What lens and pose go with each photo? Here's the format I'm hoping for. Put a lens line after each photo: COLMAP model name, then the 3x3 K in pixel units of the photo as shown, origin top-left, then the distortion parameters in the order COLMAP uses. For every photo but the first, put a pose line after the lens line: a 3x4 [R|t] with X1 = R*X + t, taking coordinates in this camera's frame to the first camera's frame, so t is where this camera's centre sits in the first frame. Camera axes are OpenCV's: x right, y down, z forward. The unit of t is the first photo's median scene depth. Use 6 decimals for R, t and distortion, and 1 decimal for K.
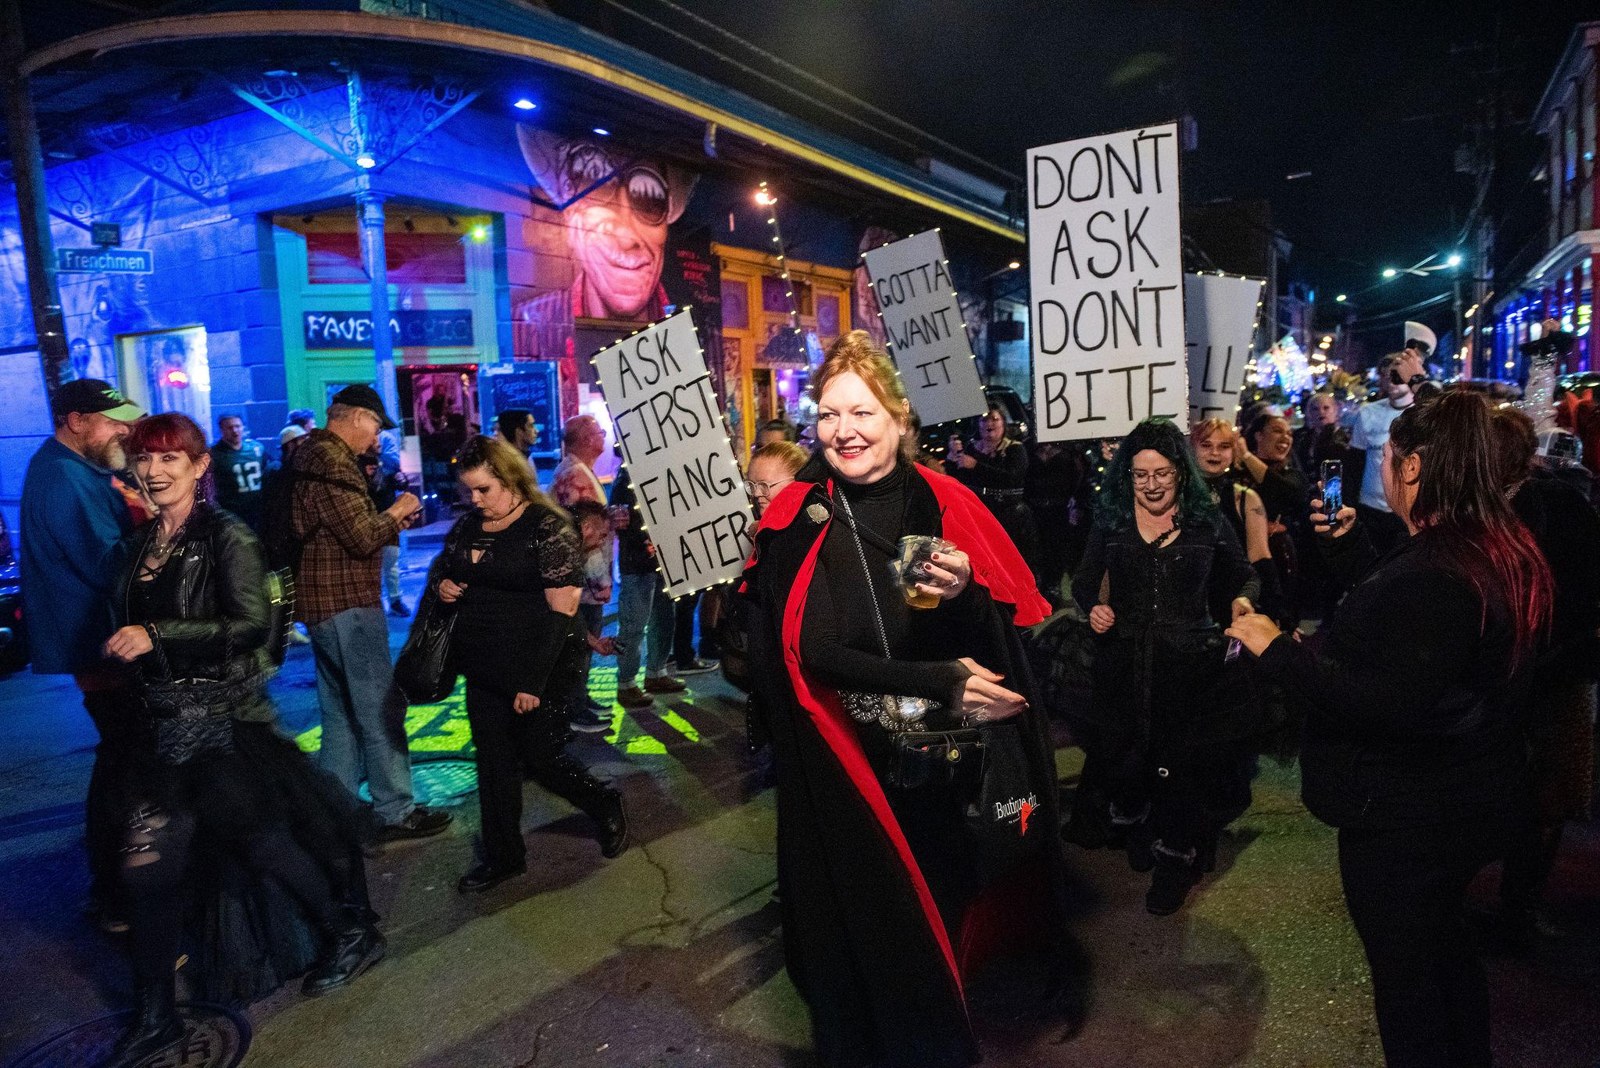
lens RADIAL K [[1071.6, 0, 800.0], [0, 1071.6, 534.0], [0, 0, 1]] dist [-0.053090, 0.000333]
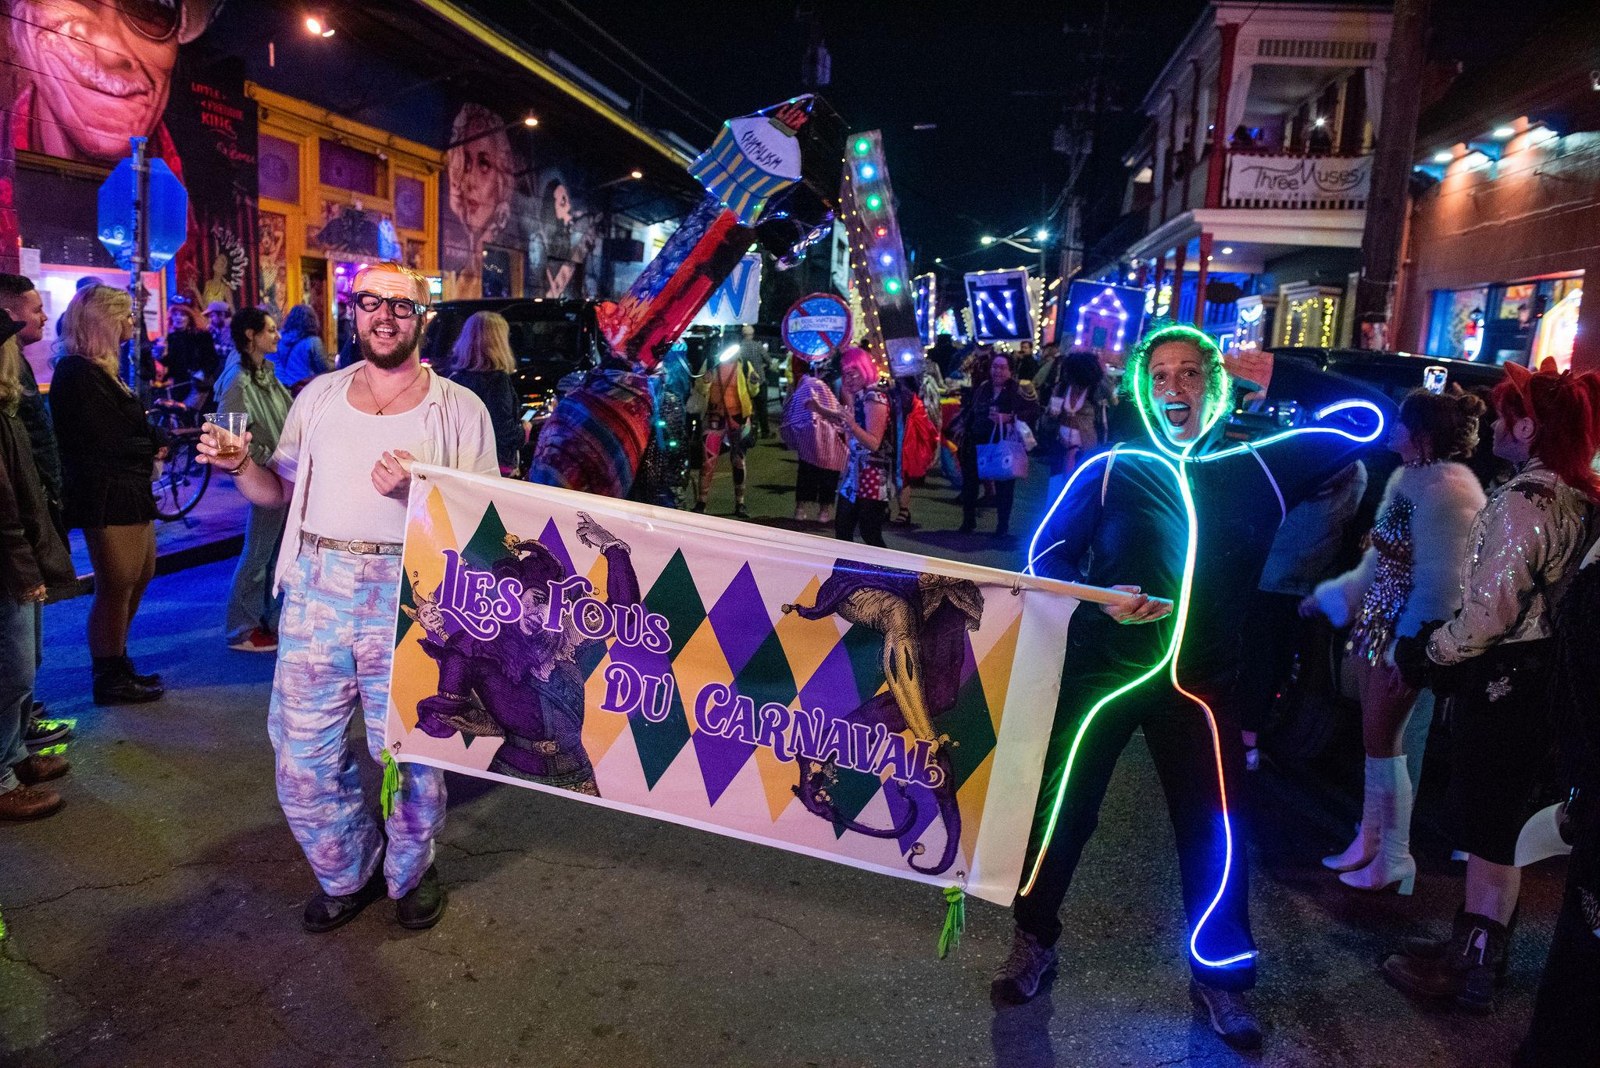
lens RADIAL K [[1071.6, 0, 800.0], [0, 1071.6, 534.0], [0, 0, 1]] dist [-0.053090, 0.000333]
pose [[0.933773, 0.024527, 0.357024, 0.025535], [-0.047618, 0.997293, 0.056028, -0.012549], [-0.354683, -0.069318, 0.932413, 0.138947]]
